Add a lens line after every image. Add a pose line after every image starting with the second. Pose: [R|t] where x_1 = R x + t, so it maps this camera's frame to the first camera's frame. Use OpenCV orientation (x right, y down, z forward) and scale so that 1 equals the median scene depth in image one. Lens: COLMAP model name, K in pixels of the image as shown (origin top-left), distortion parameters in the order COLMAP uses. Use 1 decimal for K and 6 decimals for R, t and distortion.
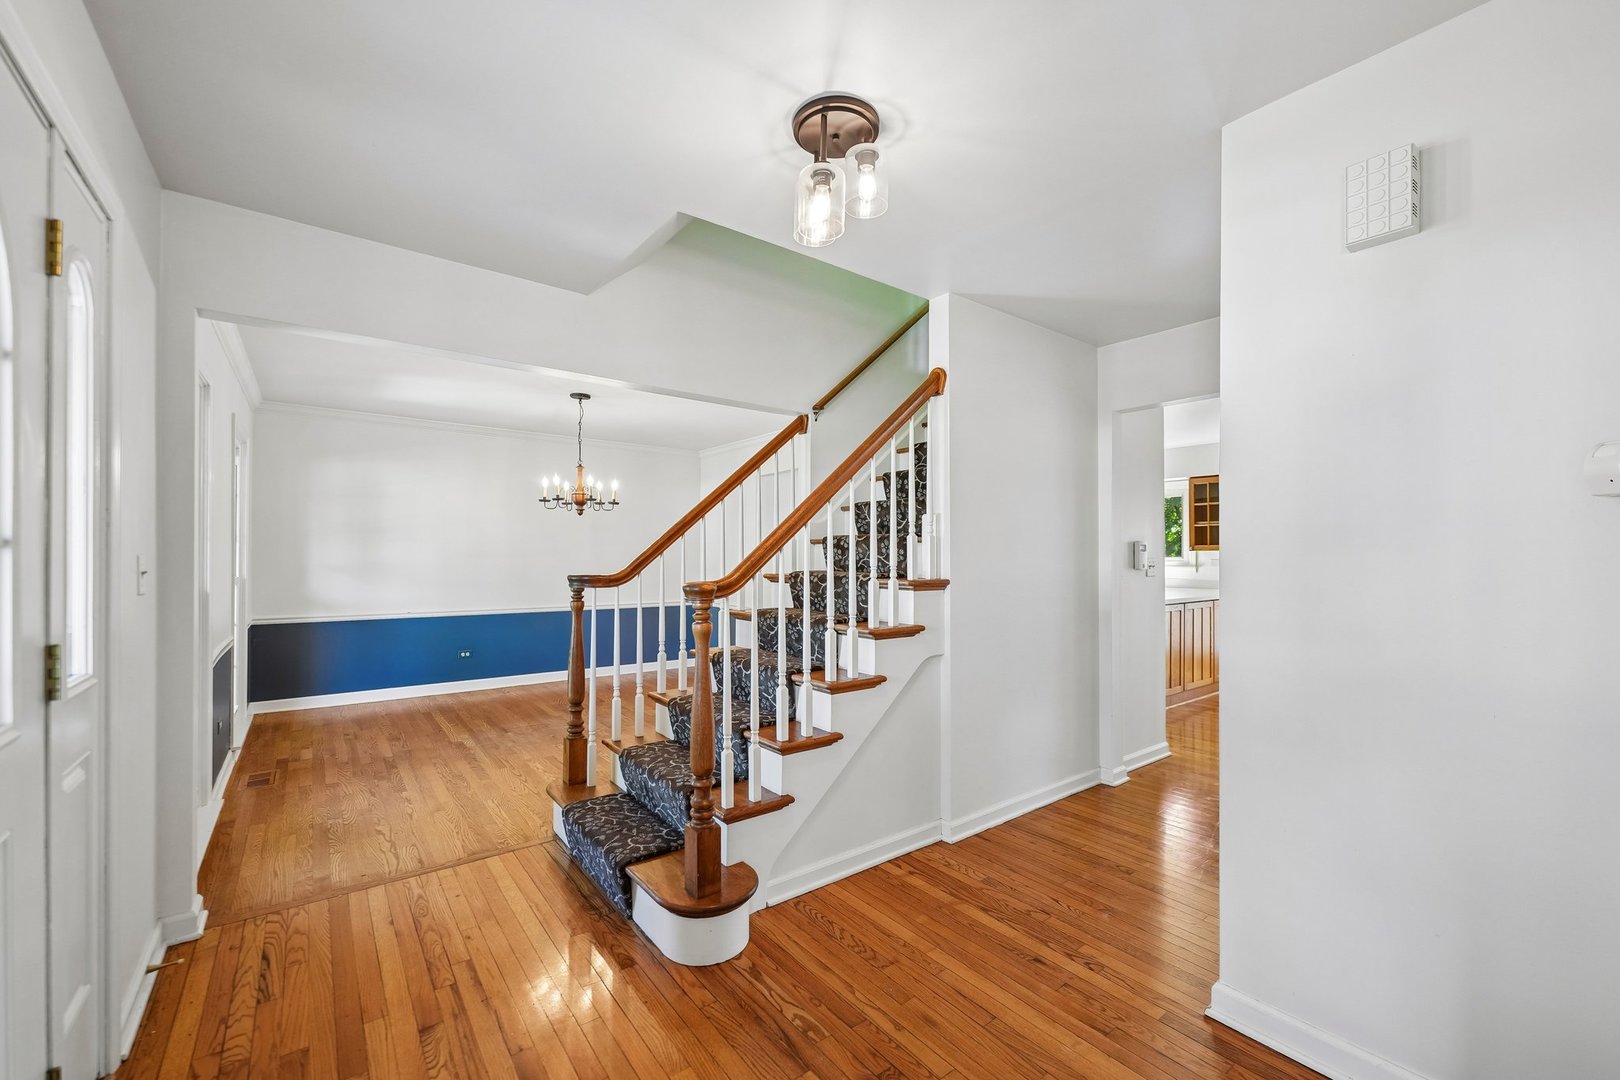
lens RADIAL K [[652.1, 0, 808.6], [0, 652.1, 556.6], [0, 0, 1]] dist [-0.000012, 0.000012]
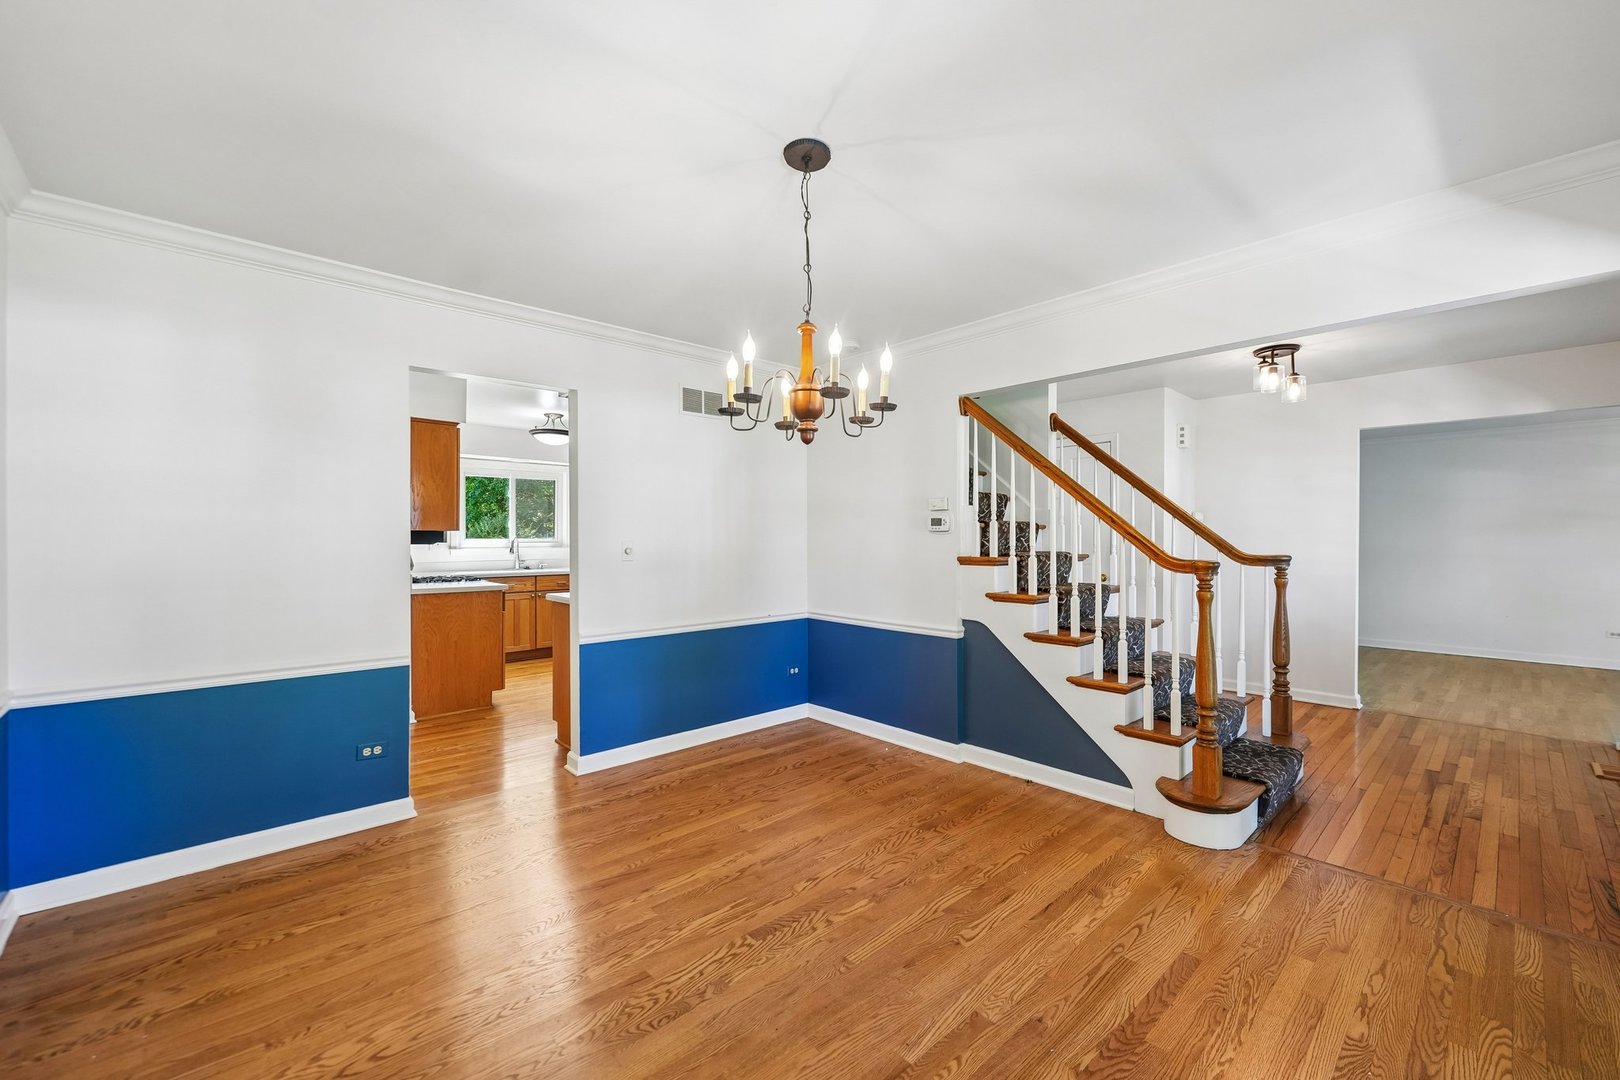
lens RADIAL K [[648.0, 0, 810.0], [0, 648.0, 540.0], [0, 0, 1]] dist [0.000466, 0.000174]
pose [[-0.089586, -0.009733, 0.995932, -1.170898], [-0.002561, 0.999951, 0.009542, -0.009890], [-0.995976, -0.001696, -0.089606, 1.599371]]
